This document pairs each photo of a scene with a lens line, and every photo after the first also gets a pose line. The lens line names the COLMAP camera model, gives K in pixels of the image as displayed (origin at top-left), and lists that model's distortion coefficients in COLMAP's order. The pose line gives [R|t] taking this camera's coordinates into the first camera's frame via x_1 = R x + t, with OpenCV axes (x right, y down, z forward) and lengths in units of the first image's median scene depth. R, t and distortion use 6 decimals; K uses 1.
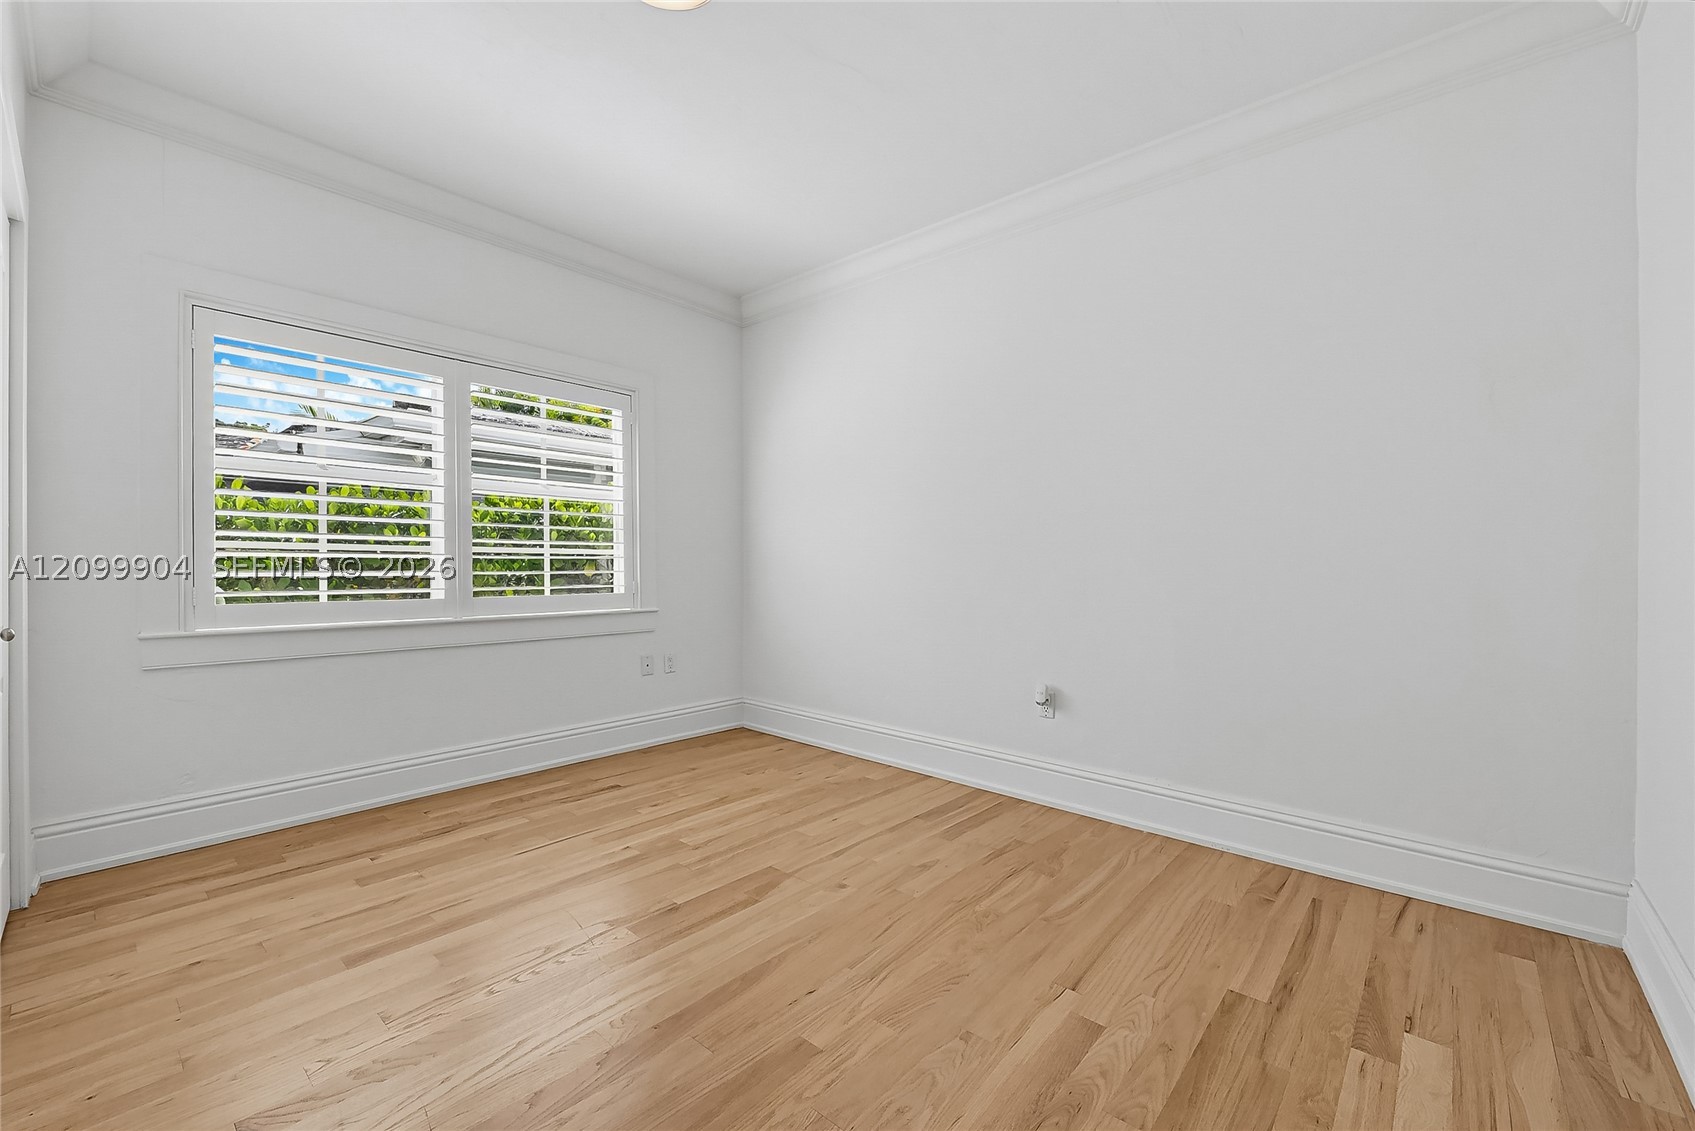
lens RADIAL K [[674.8, 0, 847.5], [0, 674.8, 565.5], [0, 0, 1]] dist [0.000336, 0.000033]
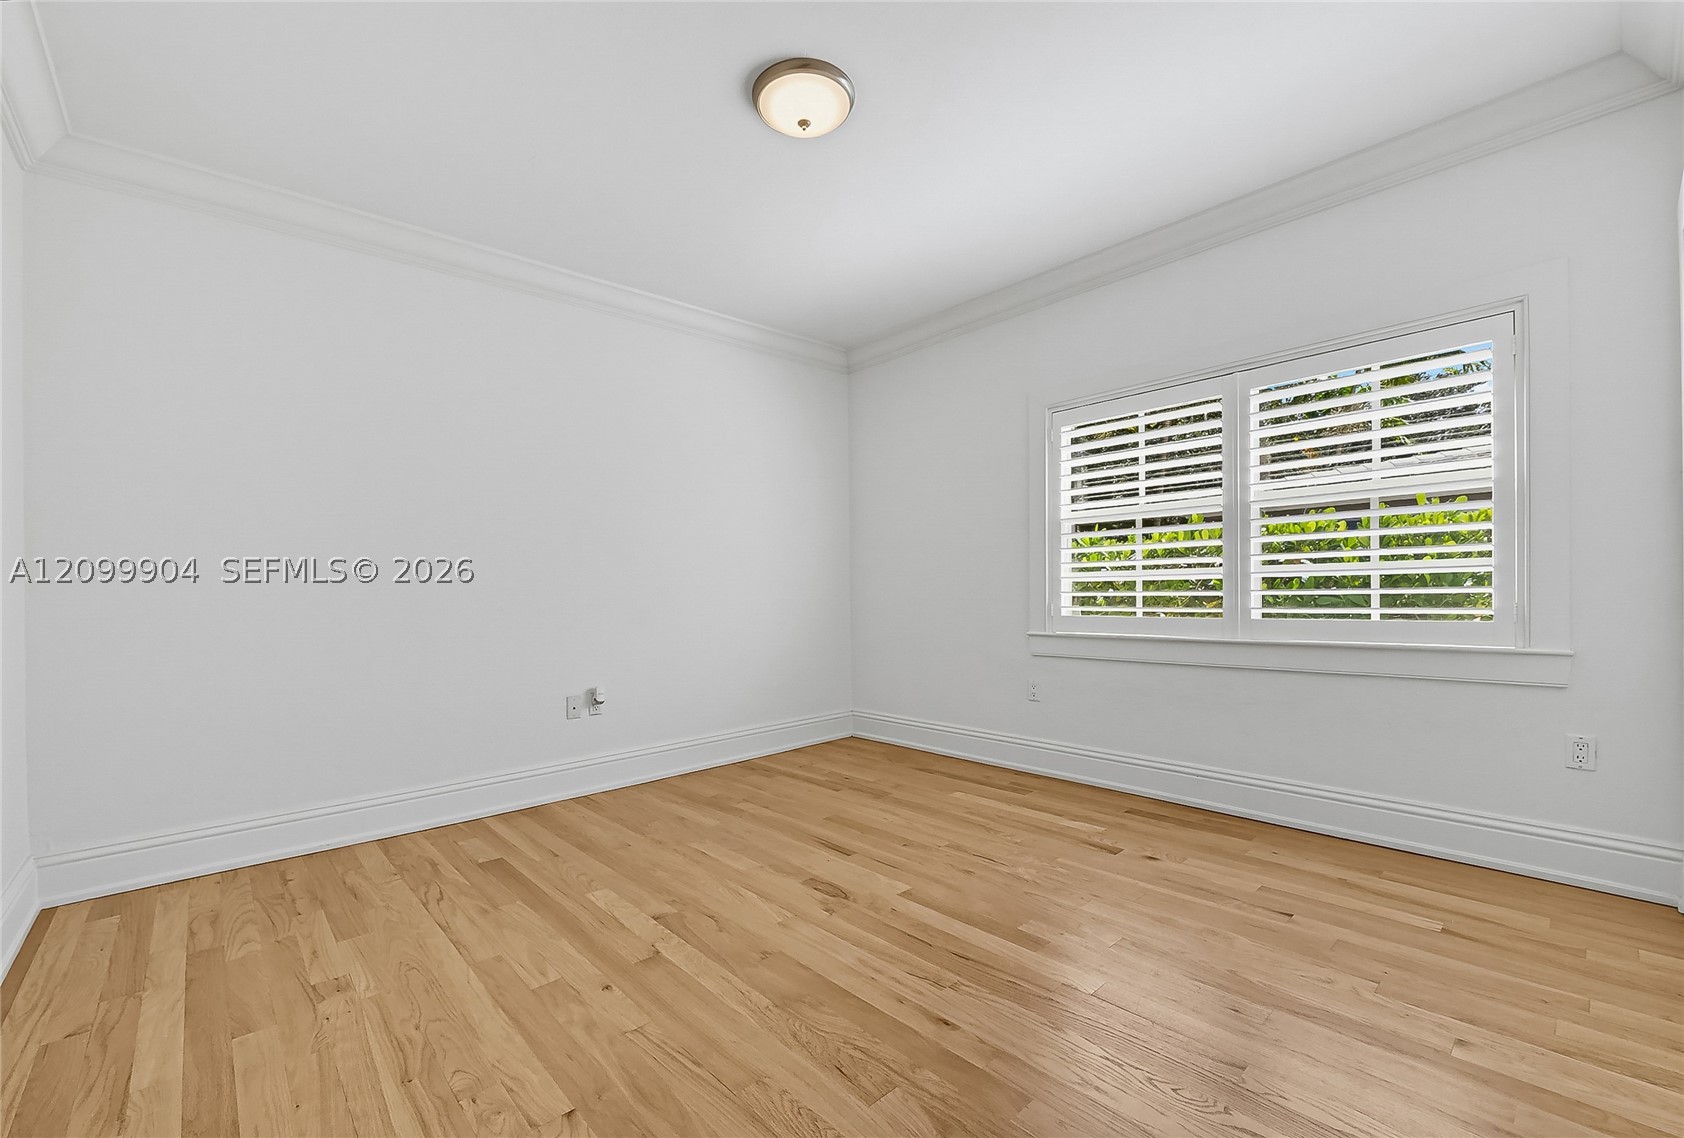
lens RADIAL K [[710.9, 0, 839.9], [0, 710.9, 600.7], [0, 0, 1]] dist [0.000113, -0.000021]
pose [[-0.106615, 0.010154, -0.994249, 0.431072], [0.019292, 0.999781, 0.008142, 0.003183], [0.994113, -0.018313, -0.106787, 0.475217]]
